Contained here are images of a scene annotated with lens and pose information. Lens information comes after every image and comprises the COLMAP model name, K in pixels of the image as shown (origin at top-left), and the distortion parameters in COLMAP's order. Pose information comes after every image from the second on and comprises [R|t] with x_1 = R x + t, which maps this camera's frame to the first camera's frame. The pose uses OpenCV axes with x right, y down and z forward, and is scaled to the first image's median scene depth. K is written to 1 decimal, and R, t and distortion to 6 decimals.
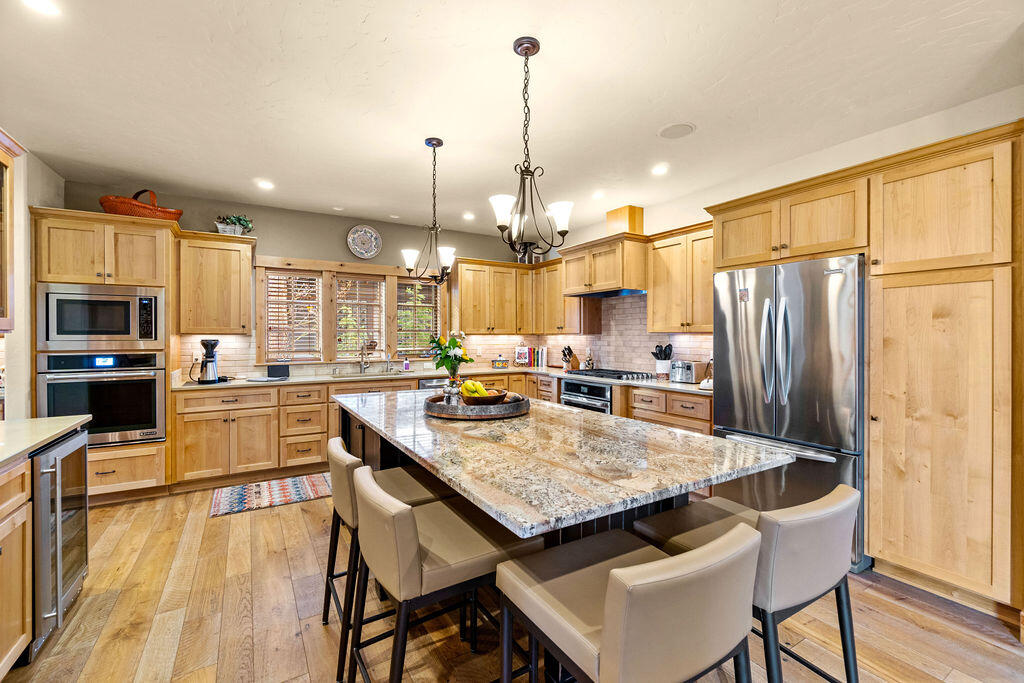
lens RADIAL K [[441.8, 0, 518.4], [0, 441.8, 333.9], [0, 0, 1]] dist [-0.004663, 0.001763]
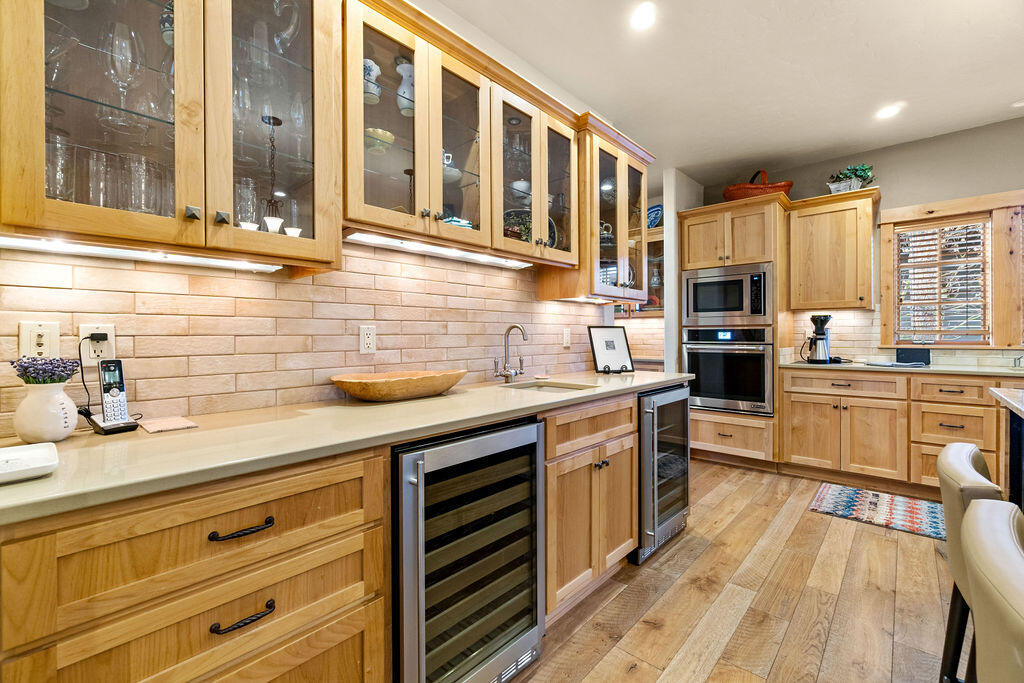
lens RADIAL K [[441.8, 0, 519.2], [0, 441.8, 335.9], [0, 0, 1]] dist [-0.004663, 0.001763]
pose [[0.285209, -0.000566, -0.958465, -0.016332], [0.006416, 0.999979, 0.001319, 0.056487], [0.958444, -0.006525, 0.285207, 0.175317]]
